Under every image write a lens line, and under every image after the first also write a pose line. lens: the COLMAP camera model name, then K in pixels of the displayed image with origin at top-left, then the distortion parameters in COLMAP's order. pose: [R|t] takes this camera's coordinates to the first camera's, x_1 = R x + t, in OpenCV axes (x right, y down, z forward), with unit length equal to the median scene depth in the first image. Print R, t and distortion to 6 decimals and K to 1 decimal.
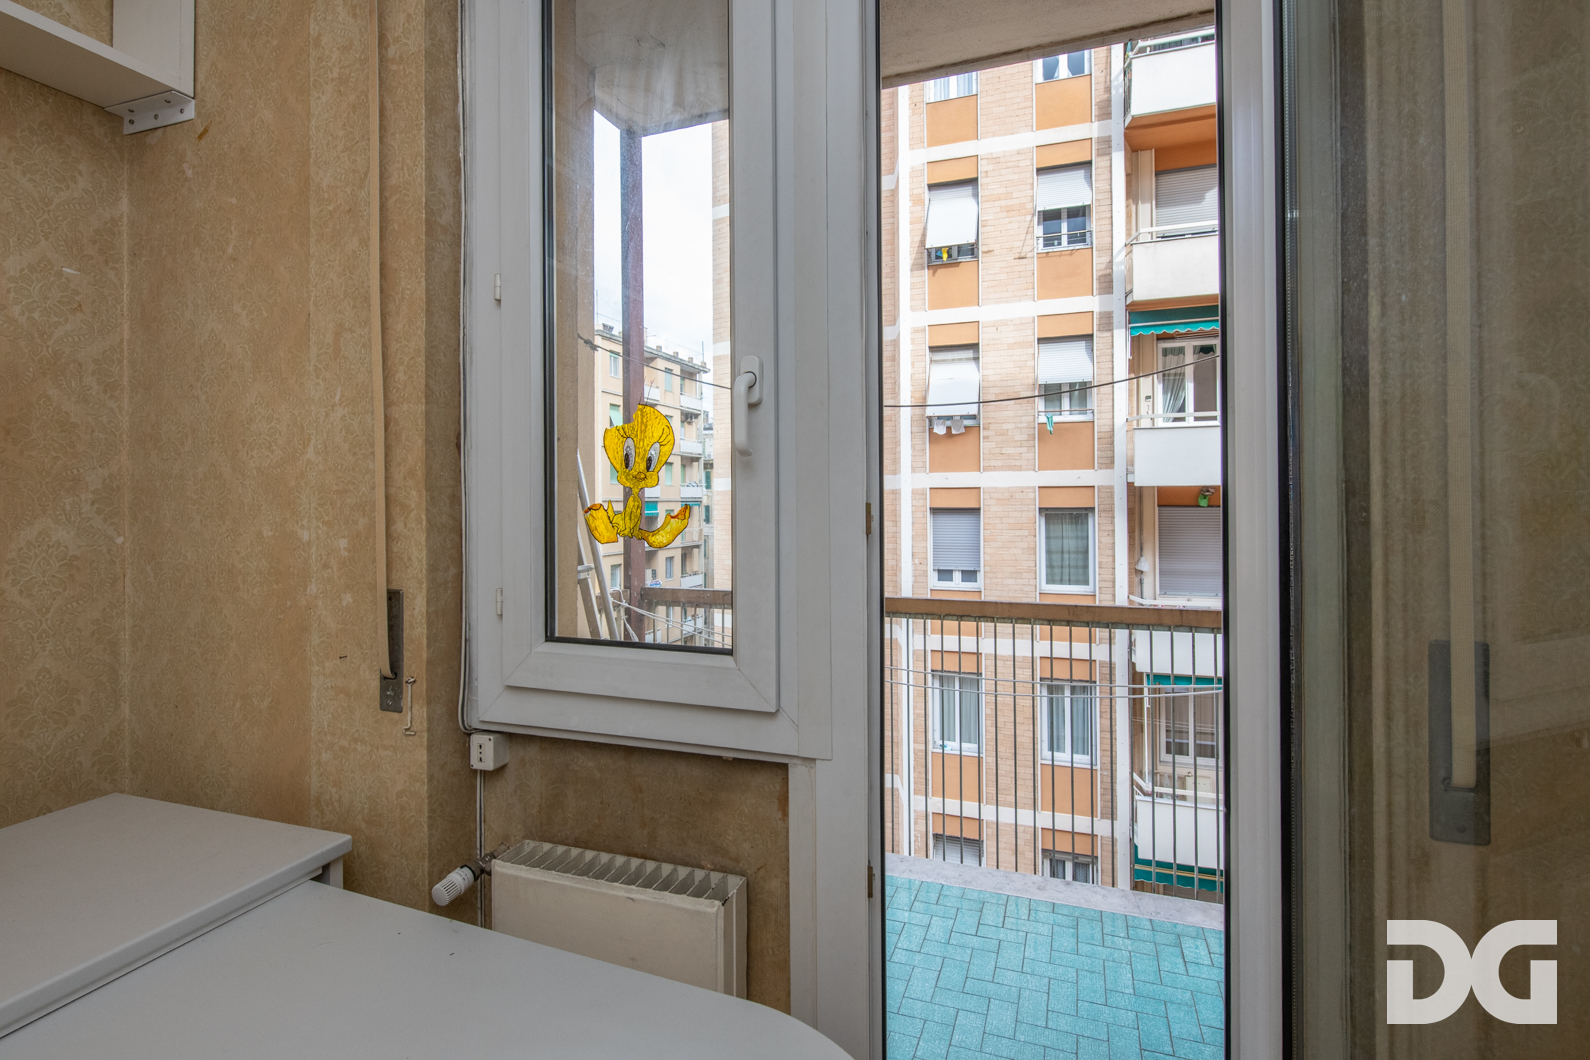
lens RADIAL K [[750.4, 0, 790.3], [0, 750.4, 499.1], [0, 0, 1]] dist [-0.000079, -0.000329]
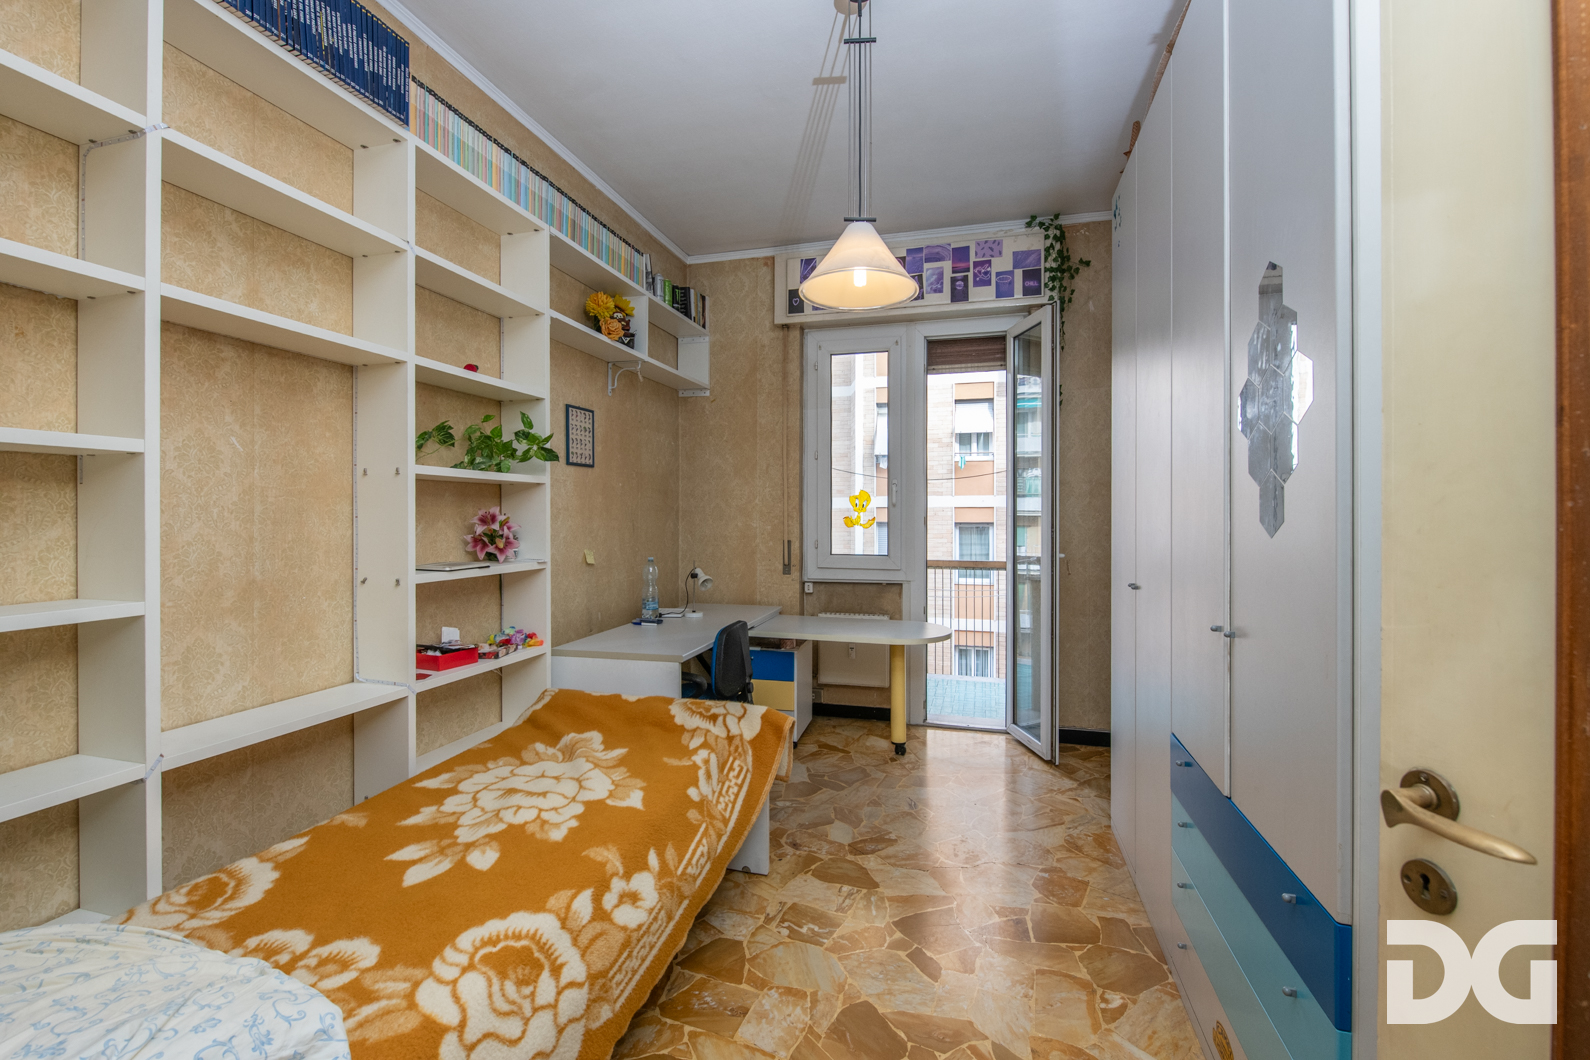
lens RADIAL K [[651.0, 0, 795.0], [0, 651.0, 530.0], [0, 0, 1]] dist [-0.027127, 0.000033]
pose [[0.996540, 0.002333, 0.083086, -0.651307], [-0.004175, 0.999749, 0.022009, 0.003928], [-0.083014, -0.022280, 0.996299, -1.794669]]
